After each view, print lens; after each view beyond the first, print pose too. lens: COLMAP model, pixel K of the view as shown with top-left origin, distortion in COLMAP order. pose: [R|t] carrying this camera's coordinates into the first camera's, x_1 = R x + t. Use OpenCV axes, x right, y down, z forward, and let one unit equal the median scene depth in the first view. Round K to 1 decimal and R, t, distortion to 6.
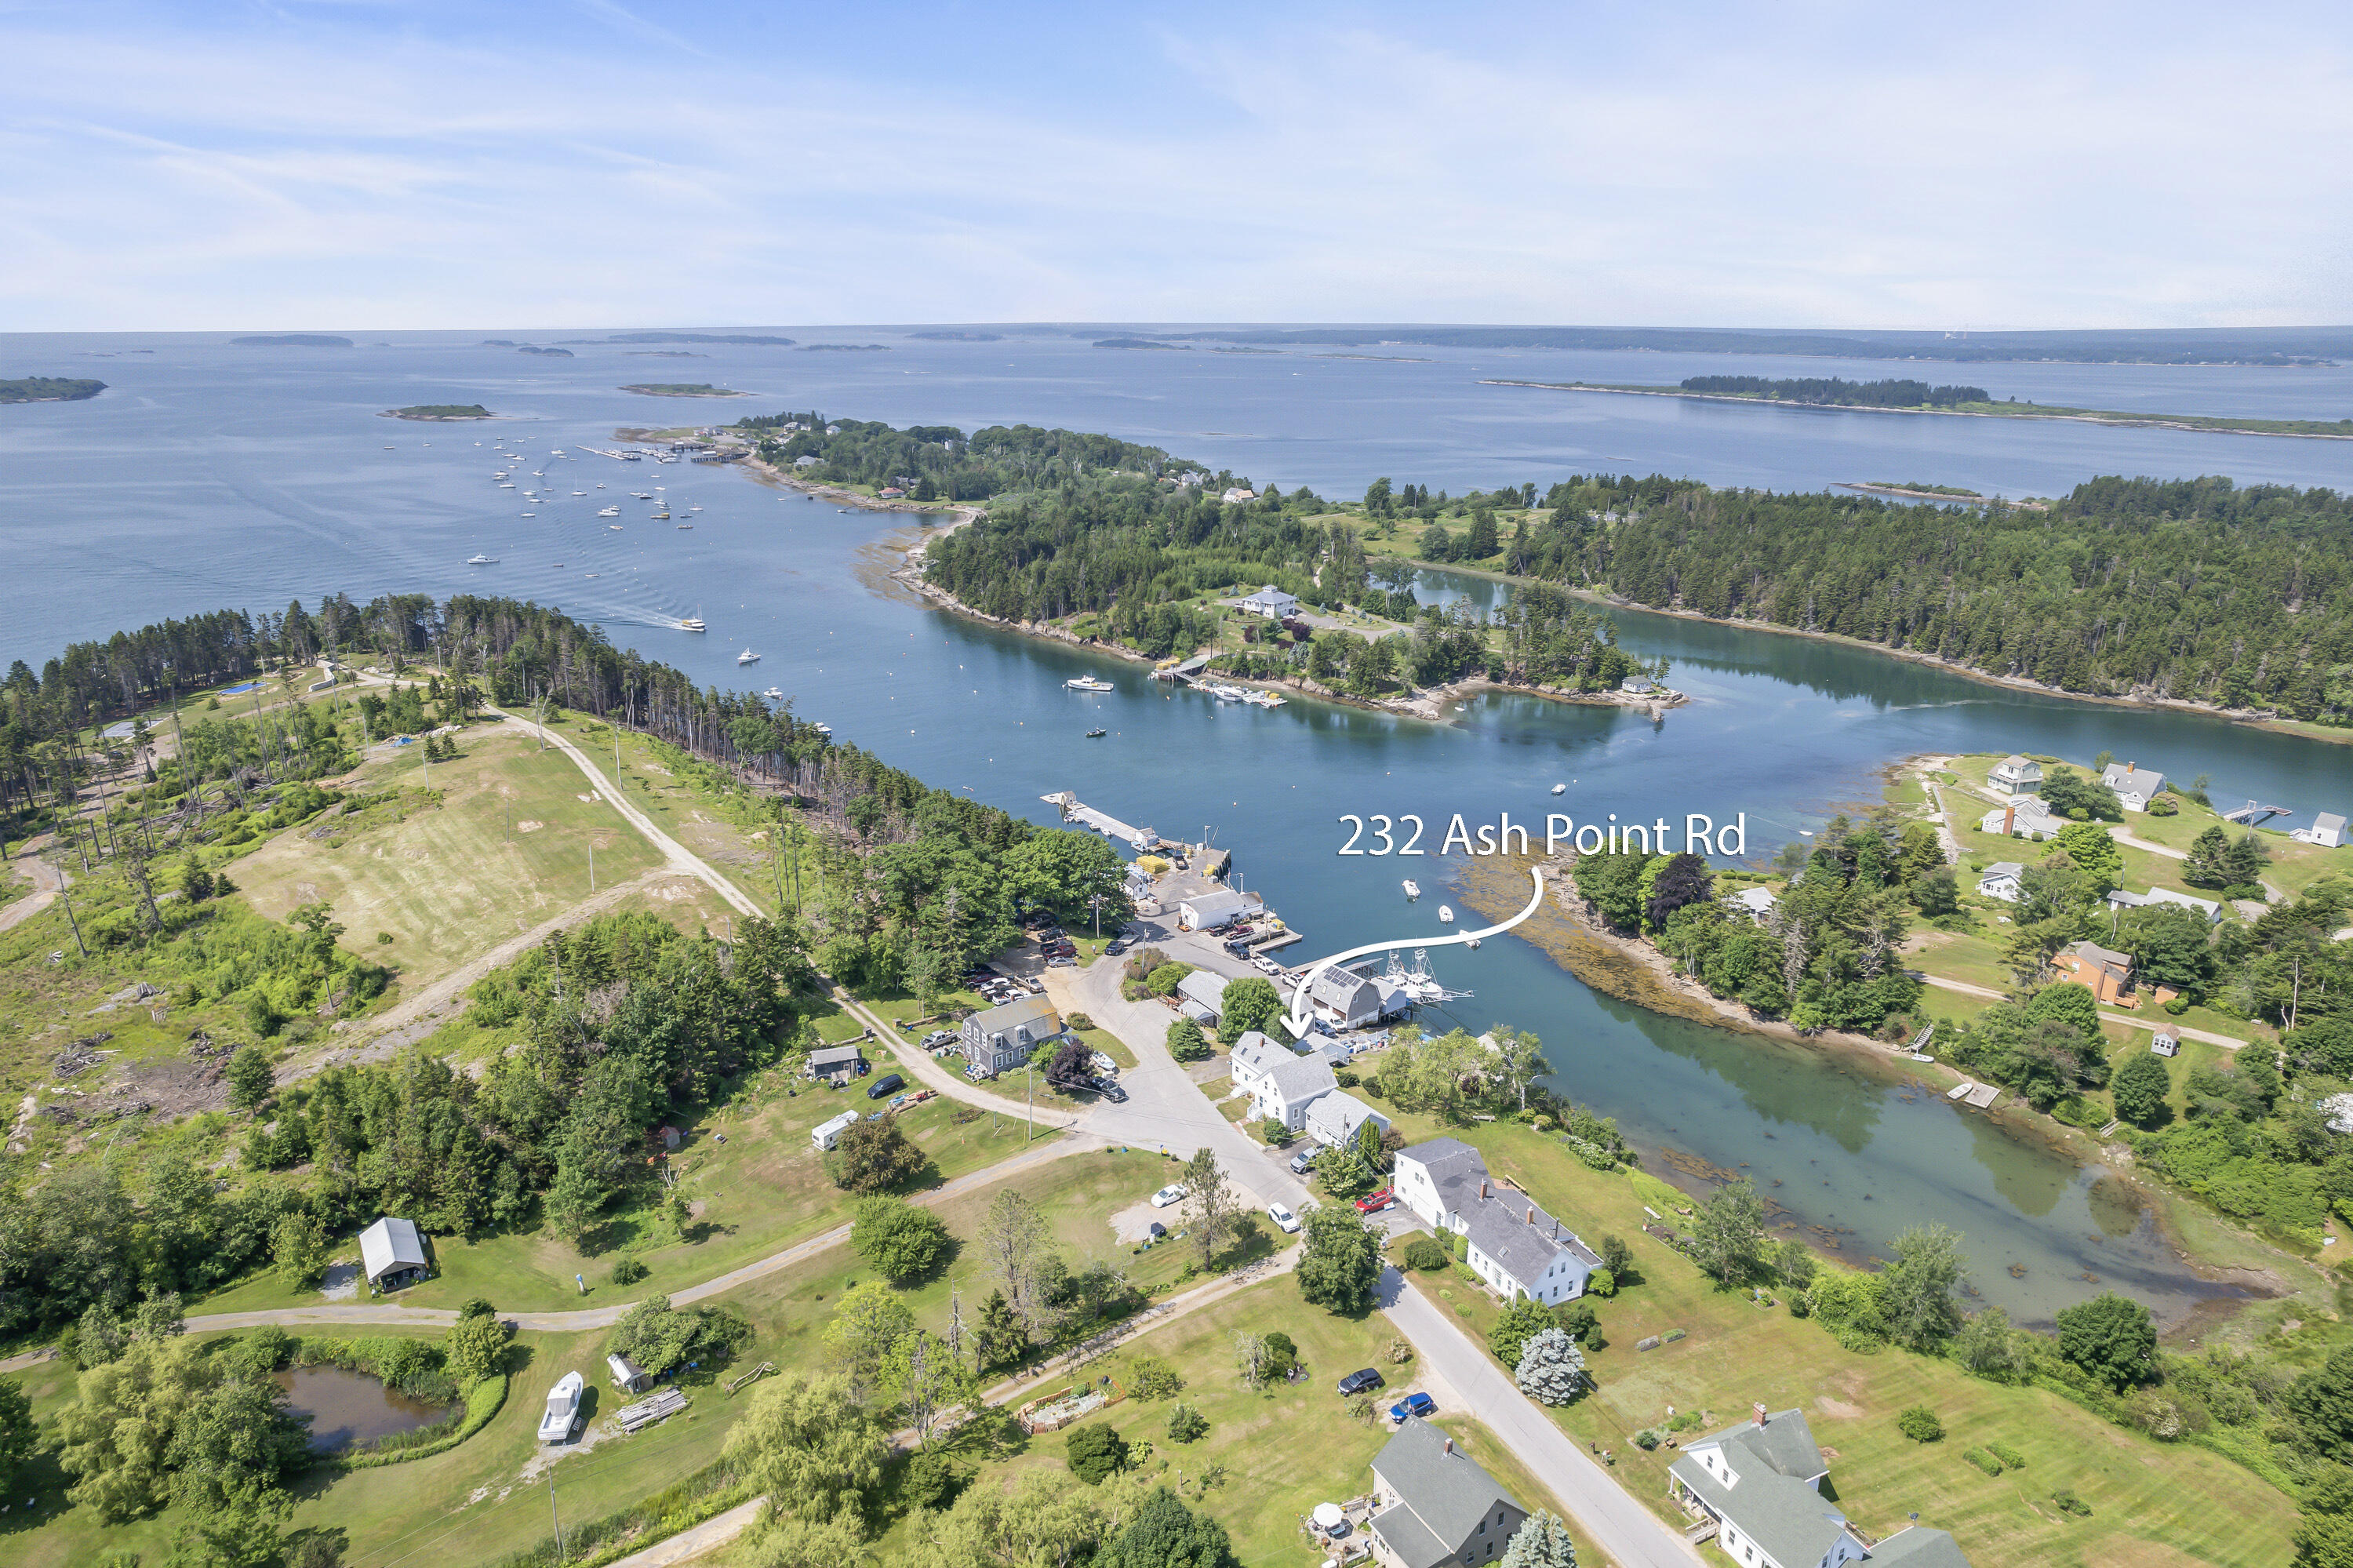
lens RADIAL K [[1554.6, 0, 1176.5], [0, 1554.6, 784.0], [0, 0, 1]] dist [-0.046886, 0.000520]
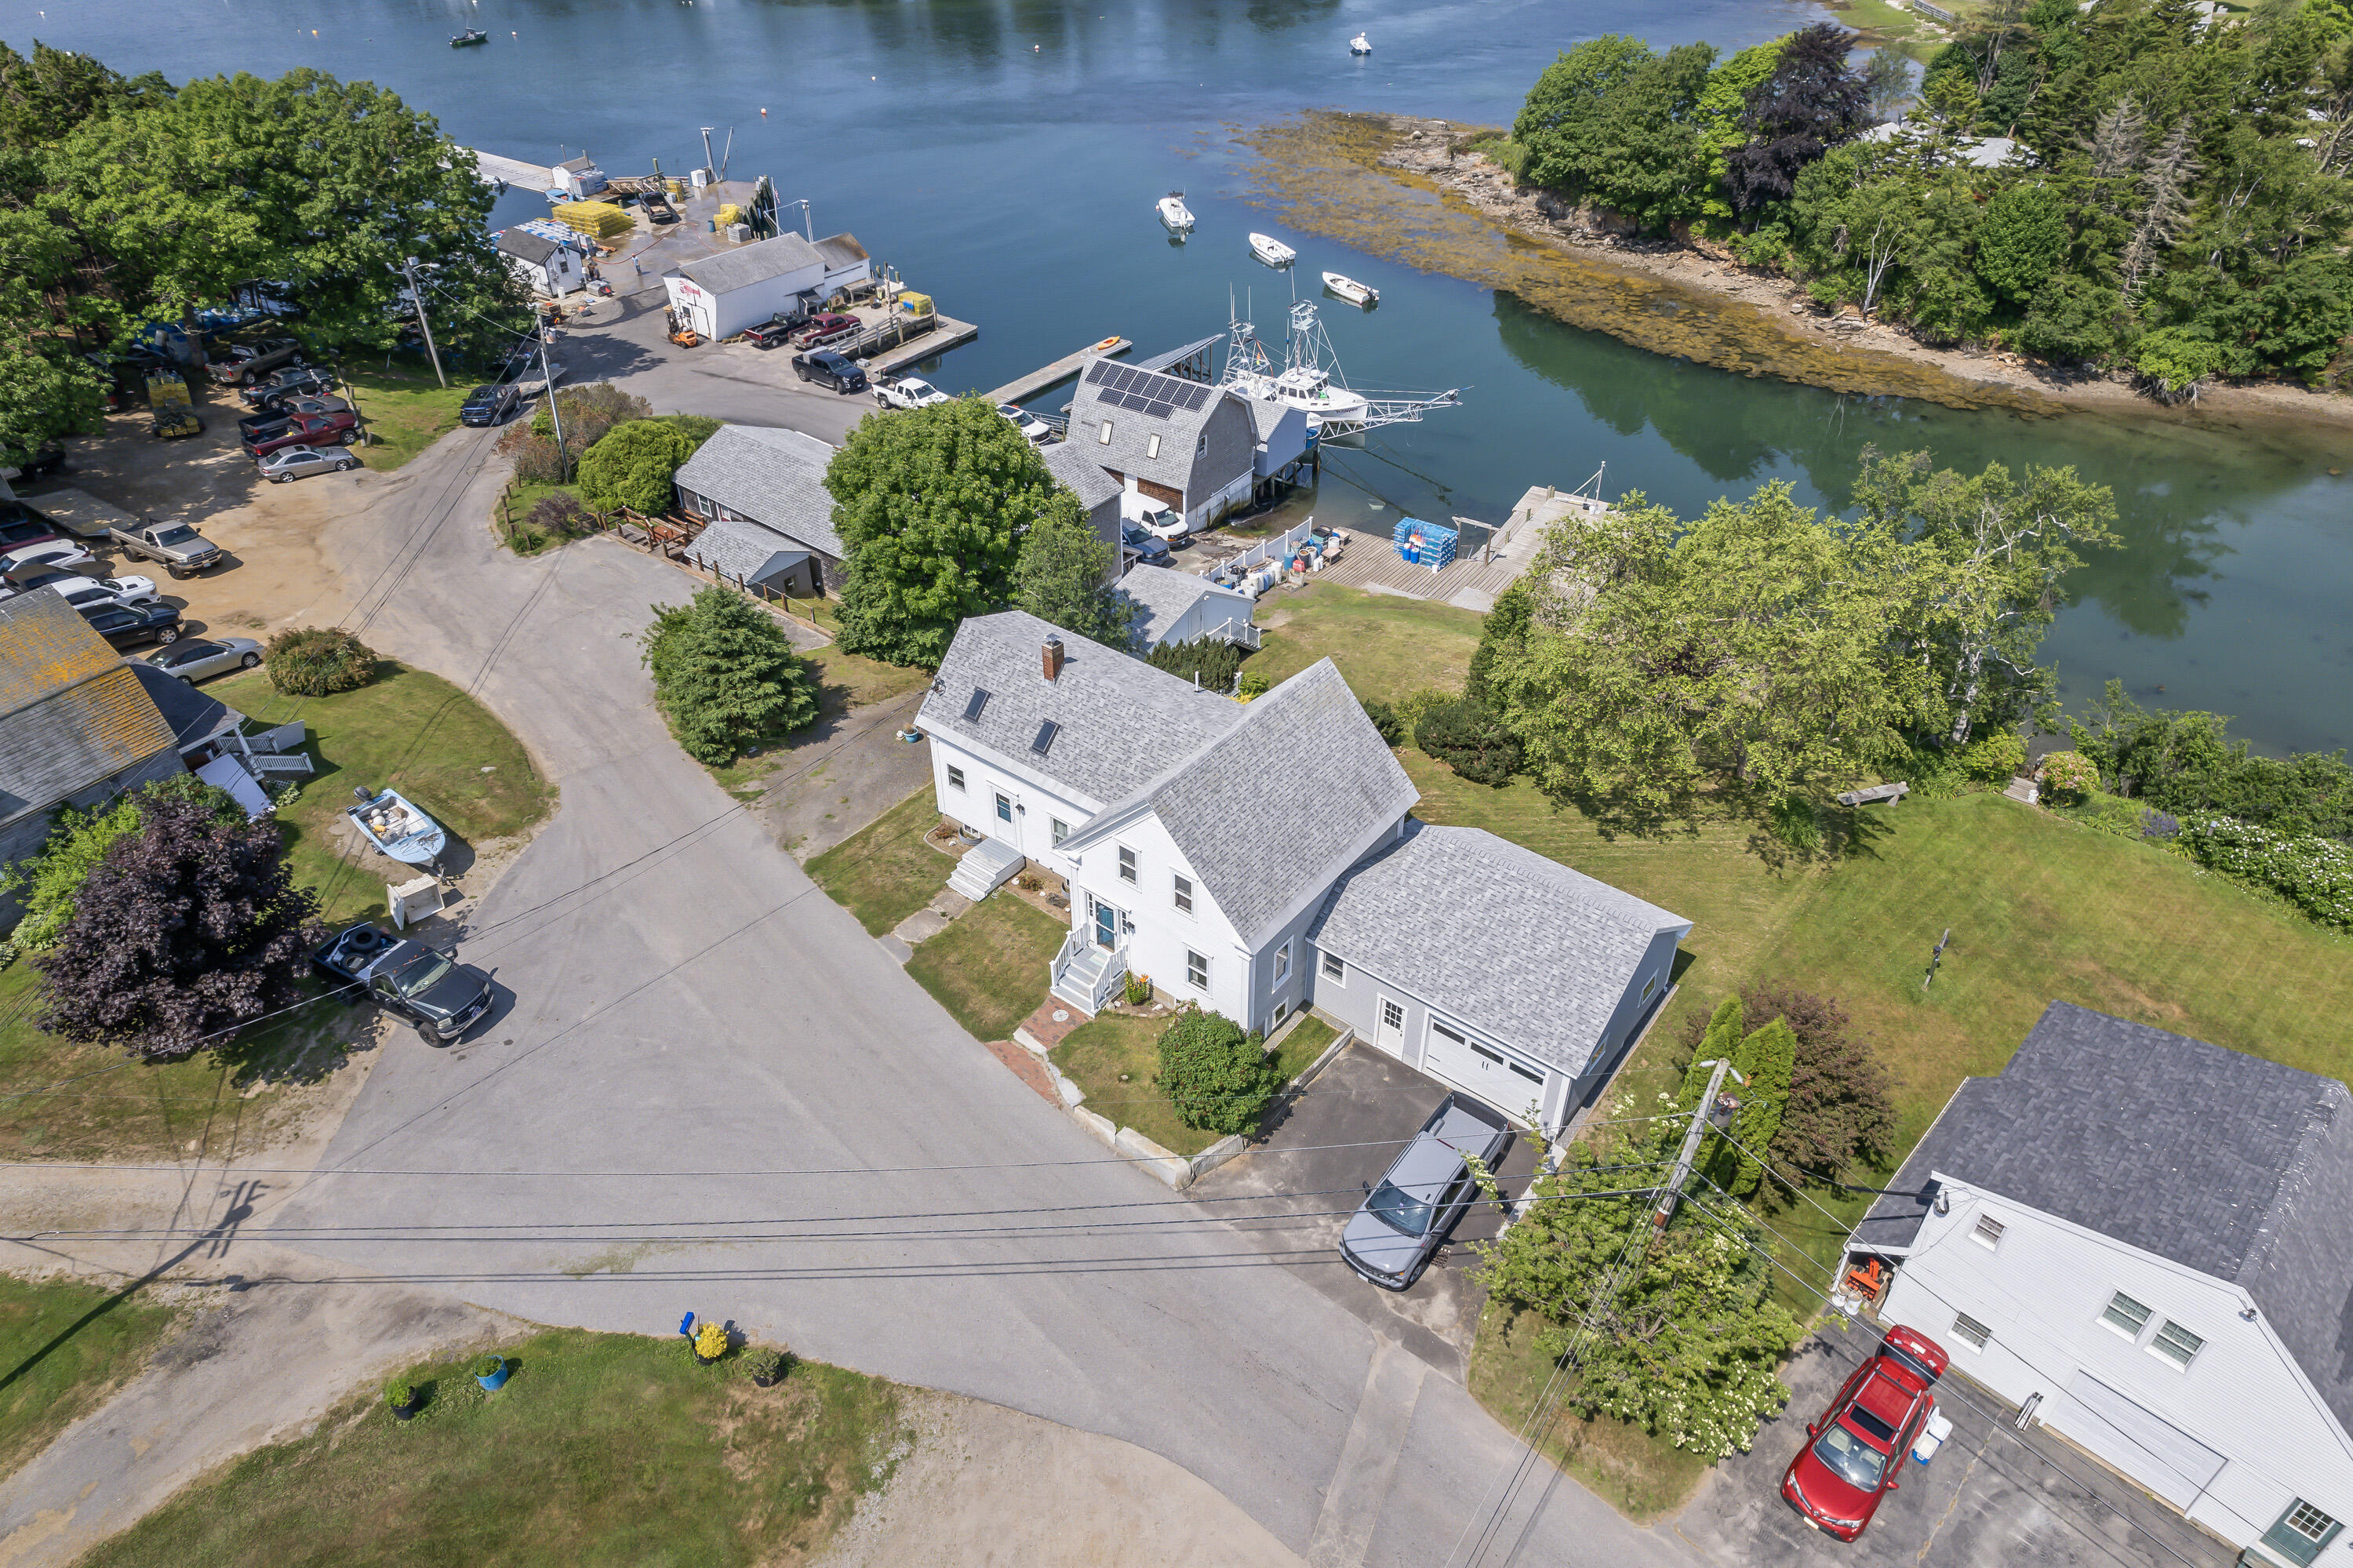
lens RADIAL K [[1554.6, 0, 1176.5], [0, 1554.6, 784.0], [0, 0, 1]] dist [-0.046886, 0.000520]
pose [[0.953597, -0.186979, 0.235992, 0.011783], [0.100090, 0.936087, 0.337230, 0.087767], [-0.283964, -0.297961, 0.911364, 0.635278]]
